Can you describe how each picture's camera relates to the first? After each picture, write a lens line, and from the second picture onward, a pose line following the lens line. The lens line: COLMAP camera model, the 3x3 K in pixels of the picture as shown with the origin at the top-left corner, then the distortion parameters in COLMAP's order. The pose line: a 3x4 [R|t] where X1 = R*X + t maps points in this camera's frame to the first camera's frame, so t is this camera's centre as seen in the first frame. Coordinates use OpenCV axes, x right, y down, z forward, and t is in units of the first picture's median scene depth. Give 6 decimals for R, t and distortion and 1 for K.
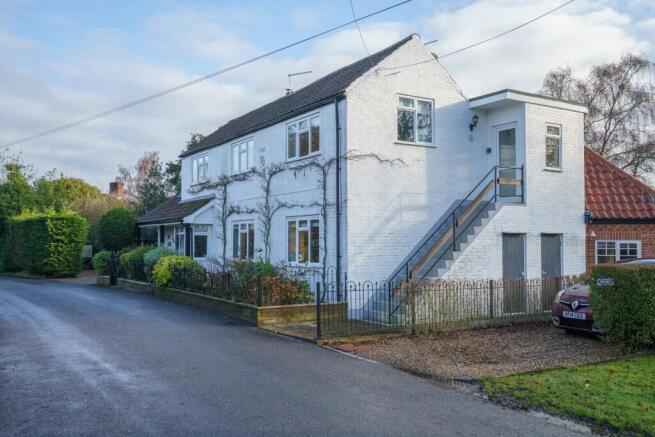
lens RADIAL K [[598.4, 0, 327.5], [0, 598.4, 218.5], [0, 0, 1]] dist [0.022484, 0.005813]
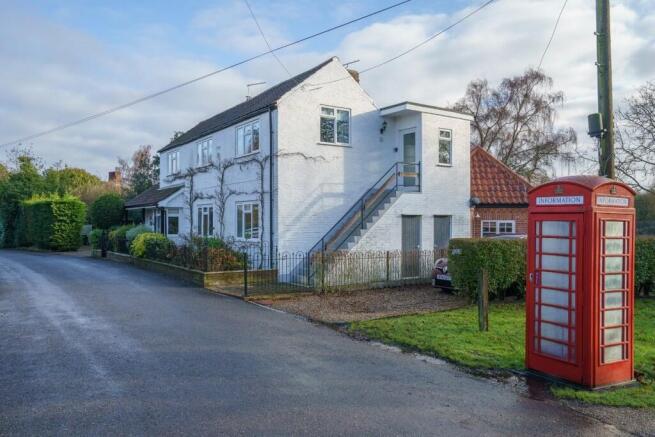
lens RADIAL K [[517.8, 0, 327.5], [0, 517.8, 218.5], [0, 0, 1]] dist [-0.008370, -0.000427]
pose [[0.999504, 0.000308, 0.031502, 0.092848], [-0.001321, 0.999482, 0.032145, -0.003156], [-0.031476, -0.032171, 0.998987, -0.092604]]
